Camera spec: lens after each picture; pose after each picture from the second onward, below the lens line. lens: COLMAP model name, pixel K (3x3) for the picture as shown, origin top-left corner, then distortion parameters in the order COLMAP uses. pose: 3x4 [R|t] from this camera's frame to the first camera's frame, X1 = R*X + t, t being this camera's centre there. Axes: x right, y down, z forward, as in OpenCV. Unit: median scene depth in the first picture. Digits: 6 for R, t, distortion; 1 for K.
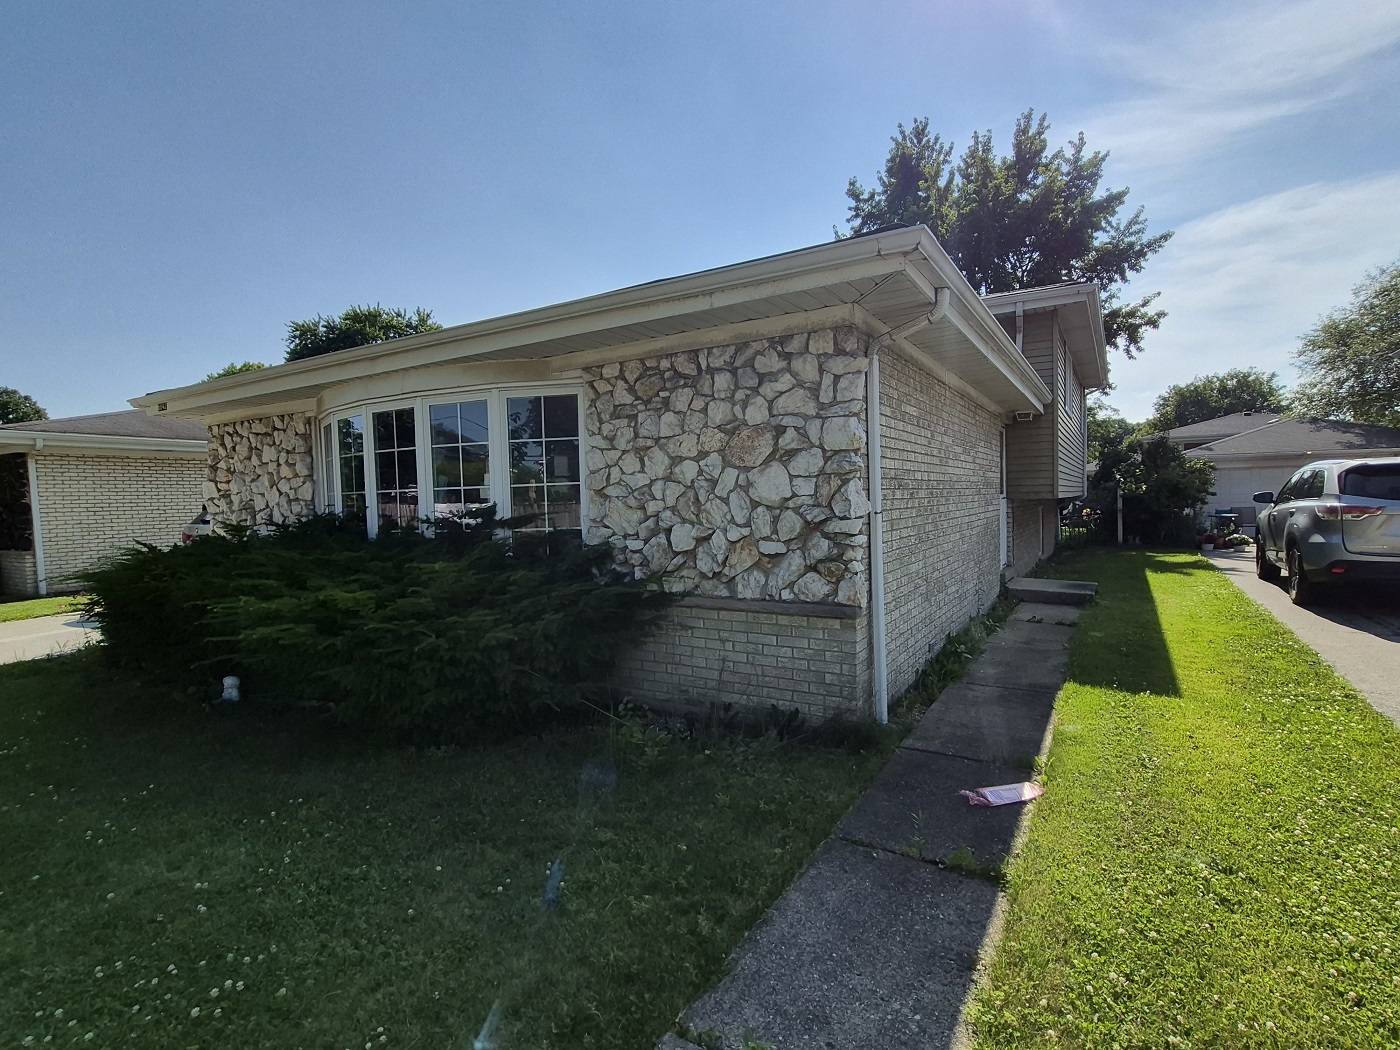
lens RADIAL K [[702.3, 0, 700.0], [0, 702.3, 525.0], [0, 0, 1]] dist [0.003361, 0.000999]
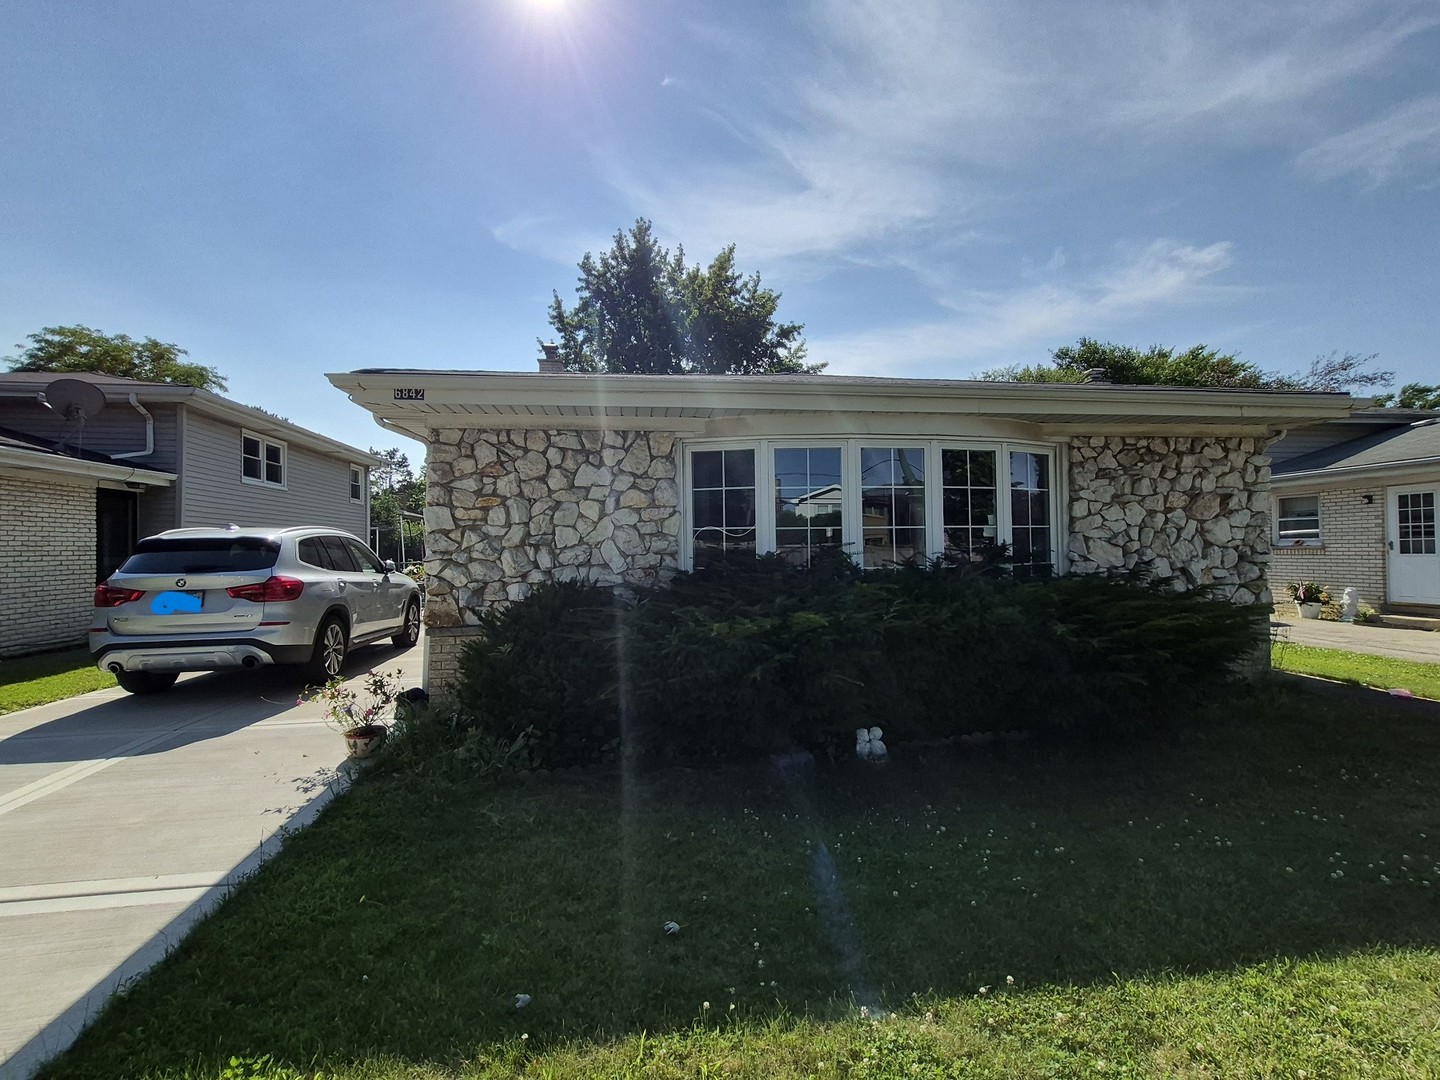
lens RADIAL K [[688.8, 0, 720.0], [0, 688.8, 540.0], [0, 0, 1]] dist [0.003923, 0.000382]
pose [[0.773494, 0.024229, 0.633340, -1.552561], [0.015595, 0.998239, -0.057235, 0.027094], [-0.633611, 0.054148, 0.771754, 0.485055]]
